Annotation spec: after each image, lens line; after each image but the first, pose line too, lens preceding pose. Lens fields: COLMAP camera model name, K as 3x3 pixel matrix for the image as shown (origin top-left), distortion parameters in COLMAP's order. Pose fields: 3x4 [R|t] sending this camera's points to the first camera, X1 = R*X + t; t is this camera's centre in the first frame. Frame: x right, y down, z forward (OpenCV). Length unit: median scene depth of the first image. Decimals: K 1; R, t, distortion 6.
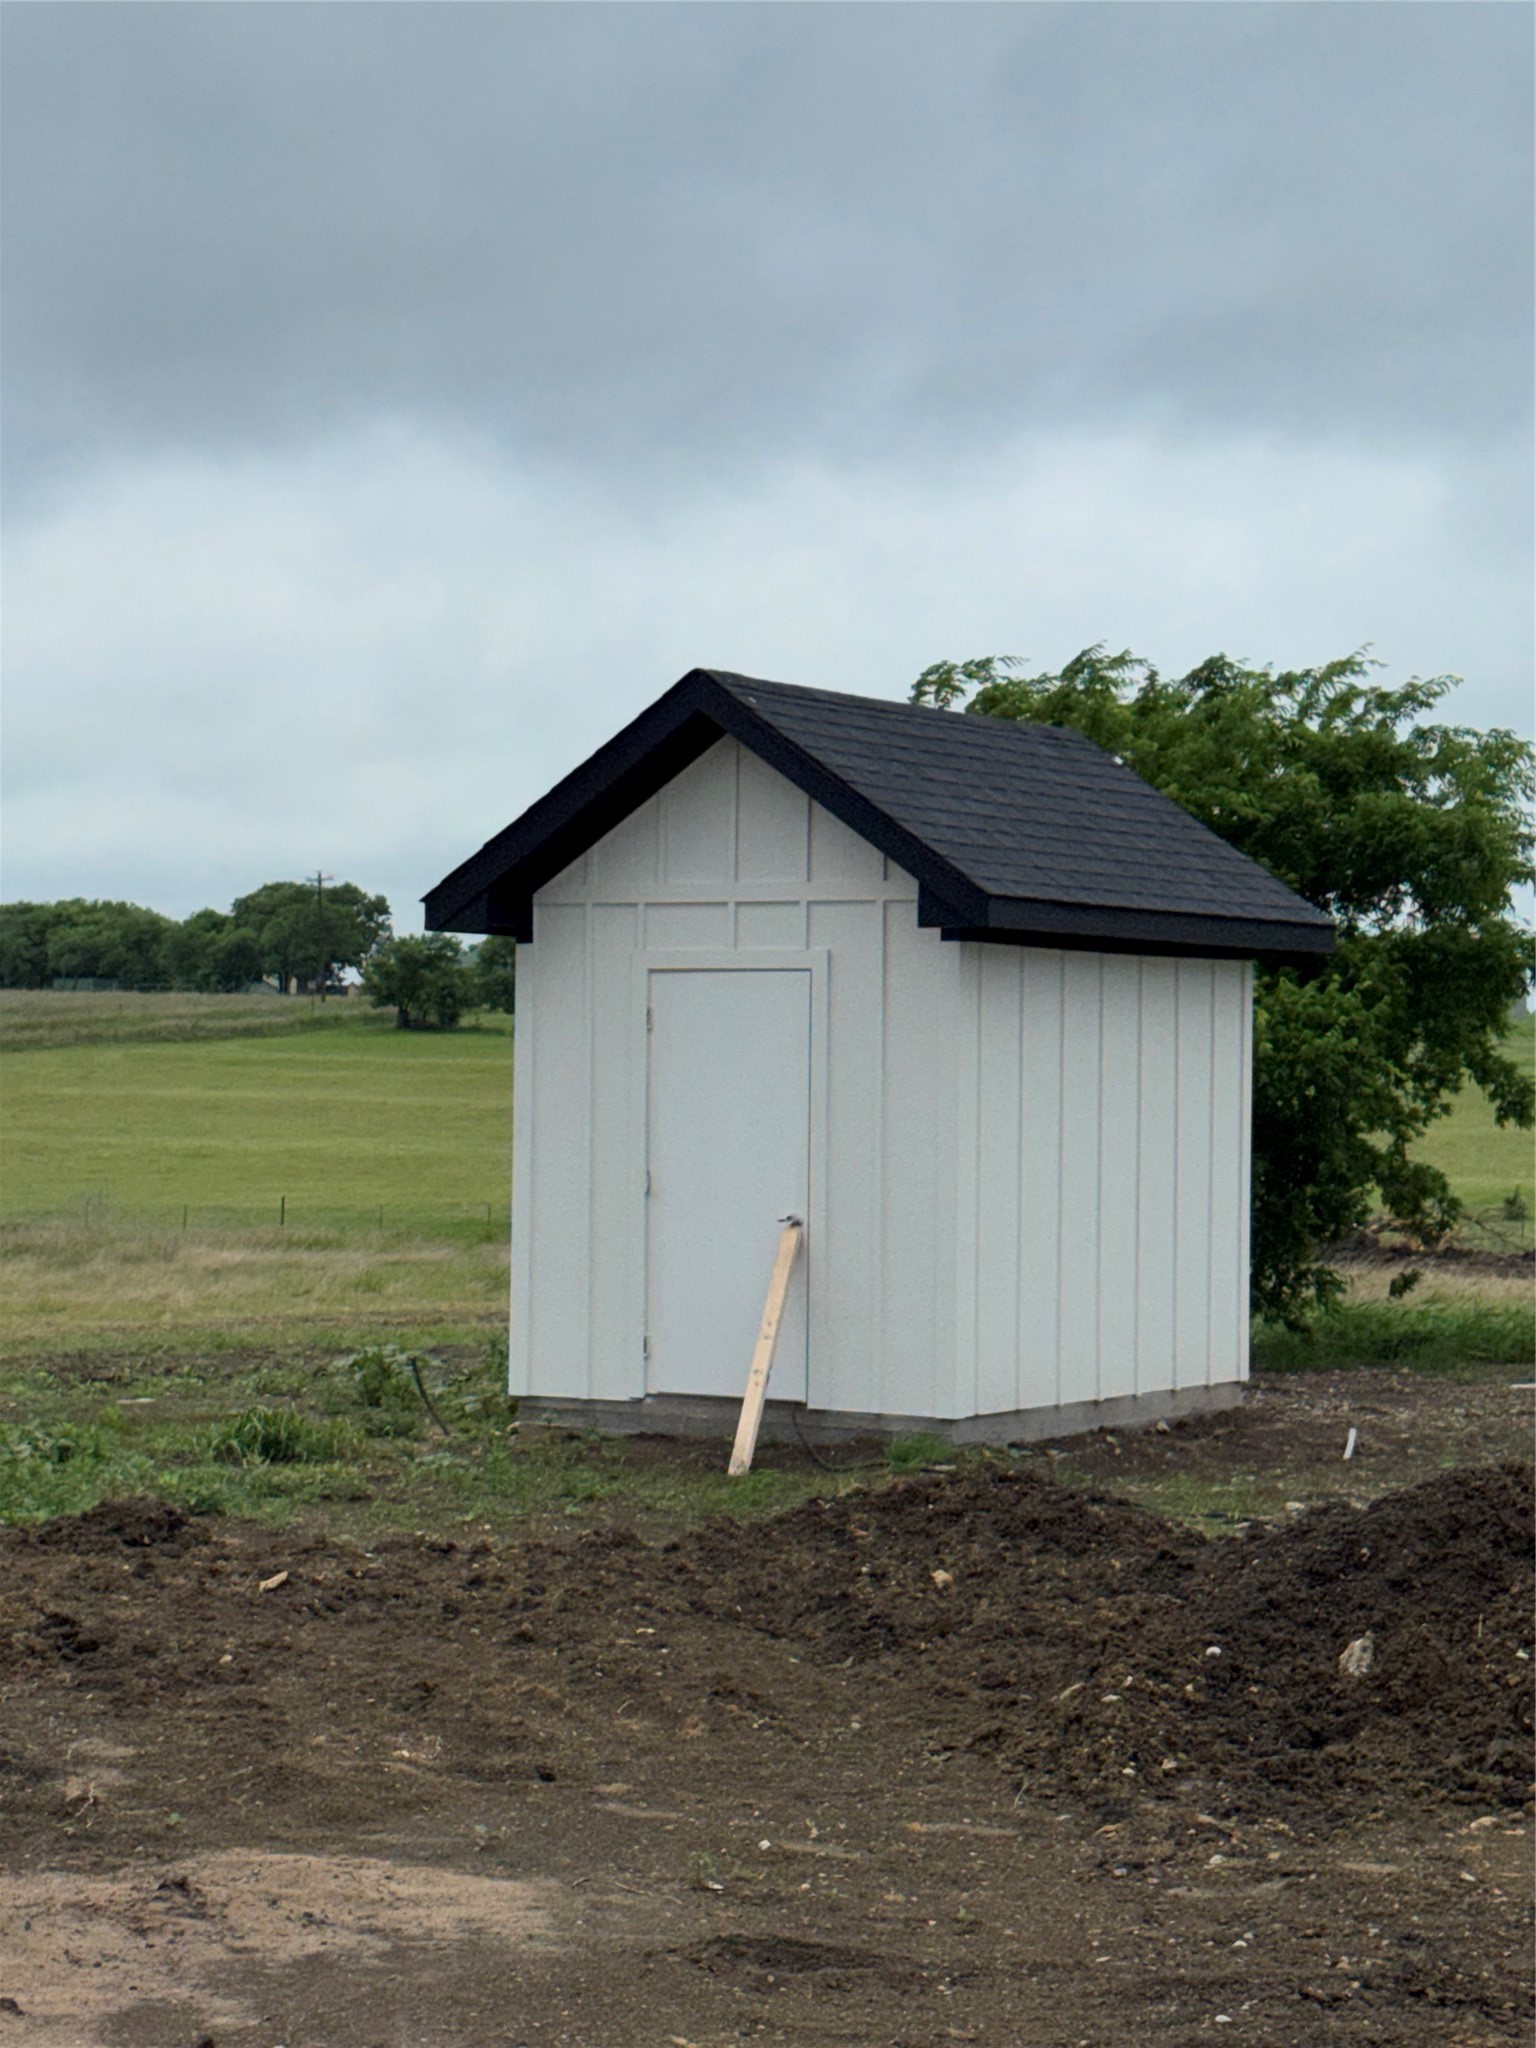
lens RADIAL K [[4230.6, 0, 767.8], [0, 4230.6, 1025.3], [0, 0, 1]] dist [0.075219, 0.000000]
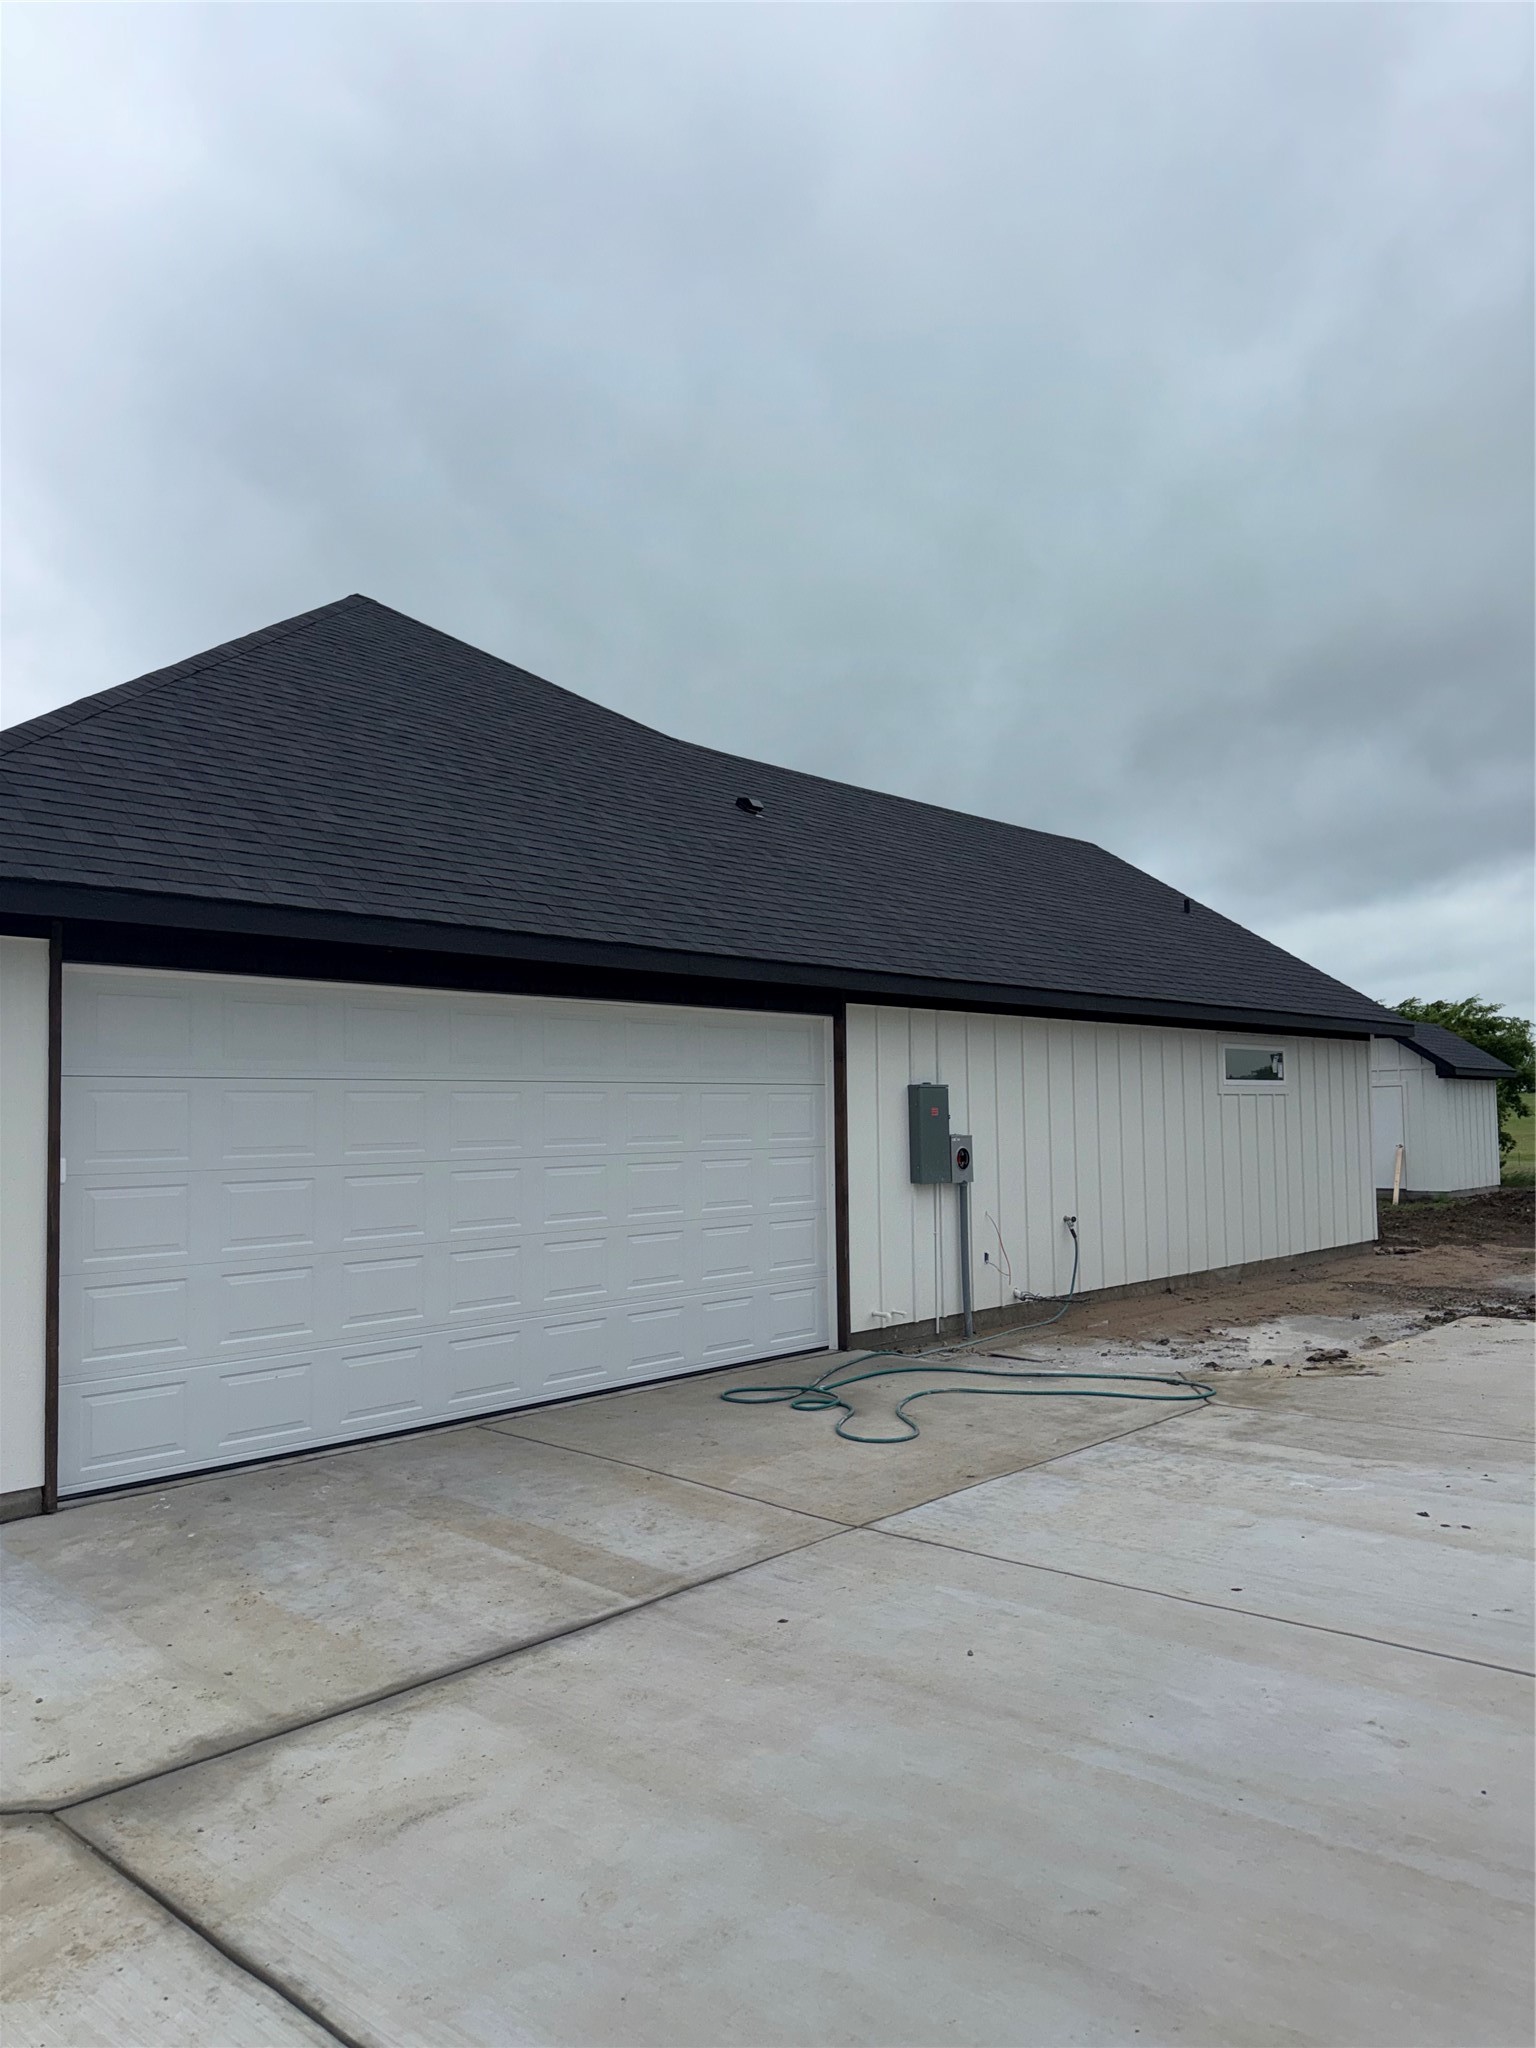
lens RADIAL K [[1440.7, 0, 768.5], [0, 1440.7, 1025.4], [0, 0, 1]] dist [-0.002626, -0.000465]
pose [[0.982231, -0.031487, -0.185014, -0.338700], [0.021467, 0.998205, -0.055916, -0.006413], [0.186442, 0.050951, 0.981144, -0.521709]]
